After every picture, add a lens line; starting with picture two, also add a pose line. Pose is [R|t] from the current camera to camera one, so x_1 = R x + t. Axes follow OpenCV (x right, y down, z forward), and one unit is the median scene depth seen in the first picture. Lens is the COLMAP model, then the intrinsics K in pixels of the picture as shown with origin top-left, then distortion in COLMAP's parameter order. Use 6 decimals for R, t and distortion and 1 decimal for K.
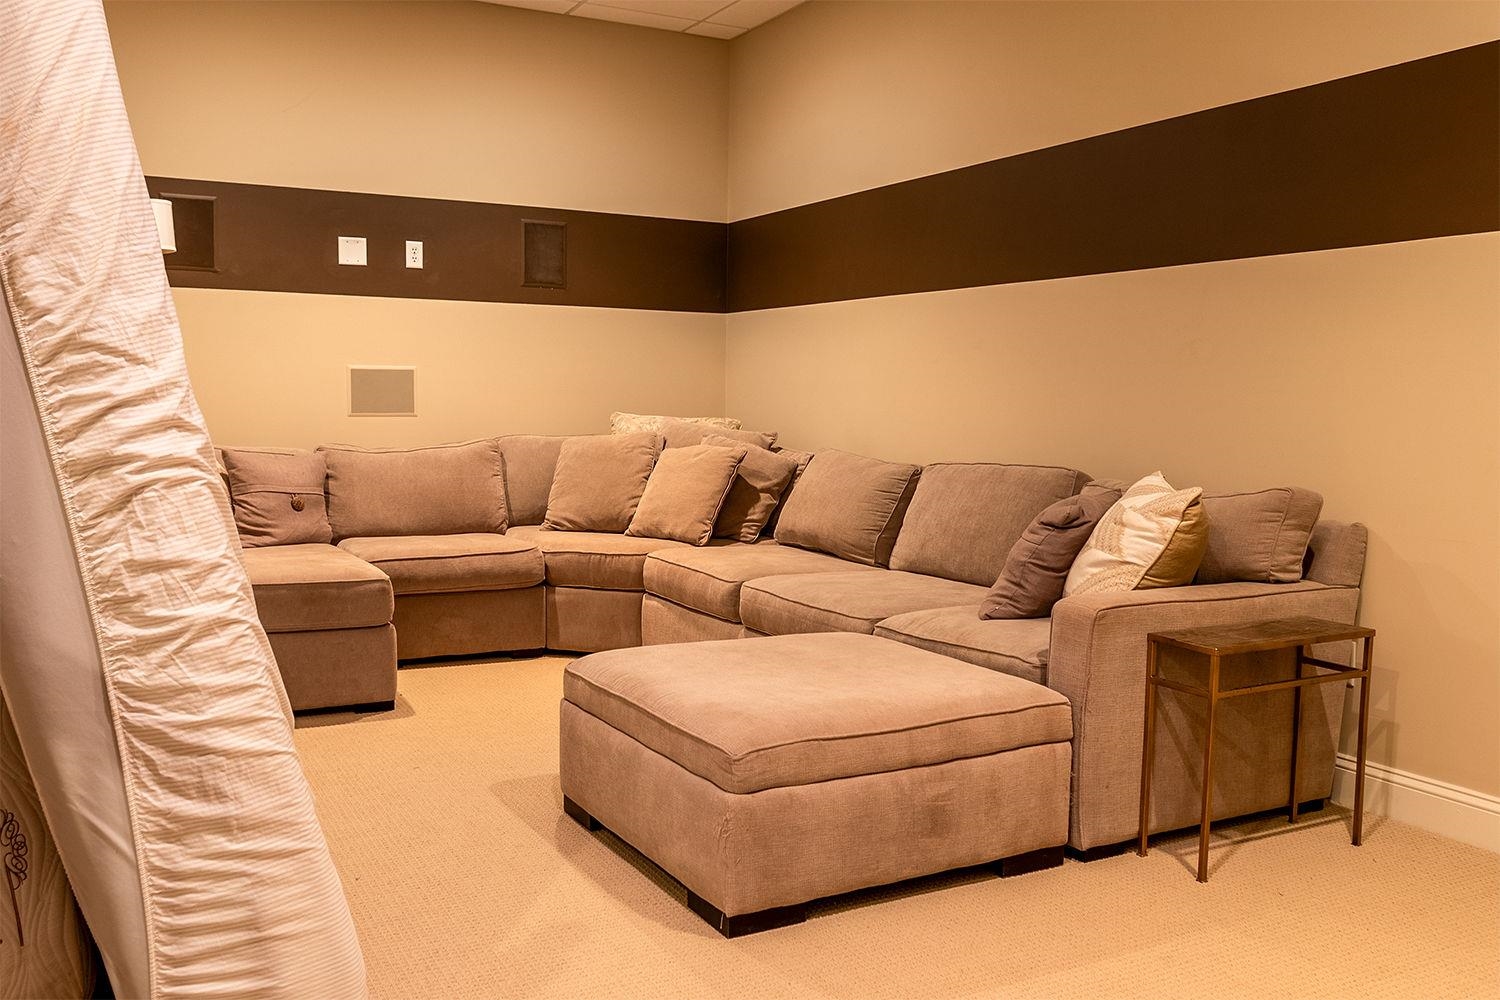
lens RADIAL K [[1334.0, 0, 750.0], [0, 1334.0, 500.0], [0, 0, 1]] dist [0.003567, 0.001850]
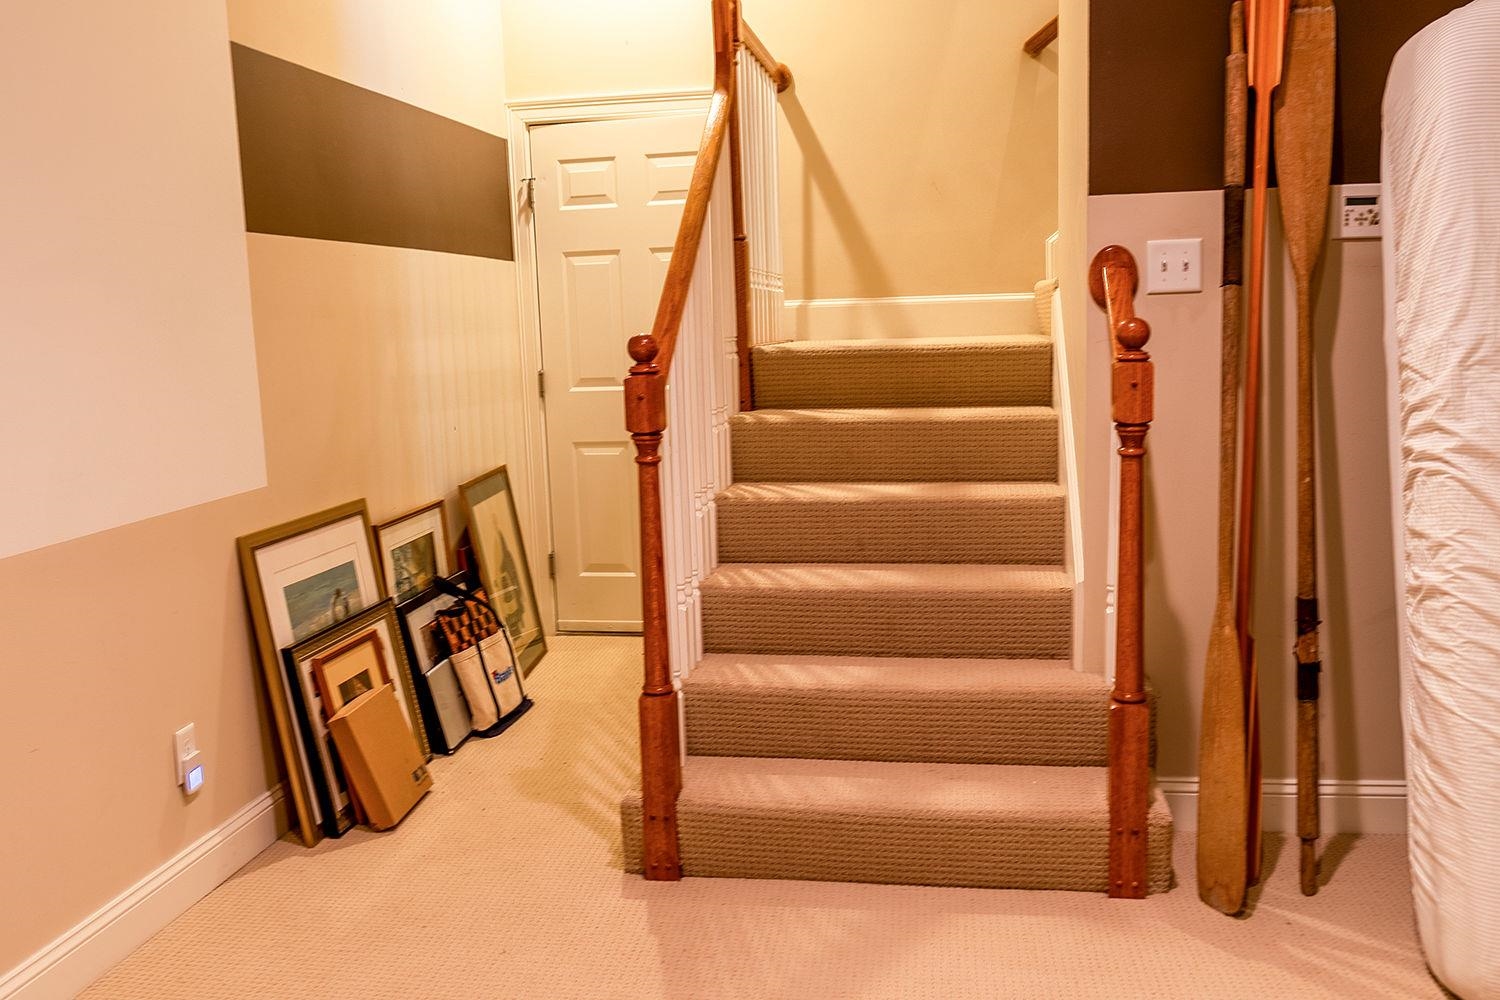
lens RADIAL K [[1334.0, 0, 750.0], [0, 1334.0, 500.0], [0, 0, 1]] dist [0.003567, 0.001850]
pose [[-0.620913, 0.111727, -0.775876, 0.970463], [-0.042953, 0.983454, 0.175992, -0.184542], [0.782702, 0.142602, -0.605840, 1.268216]]
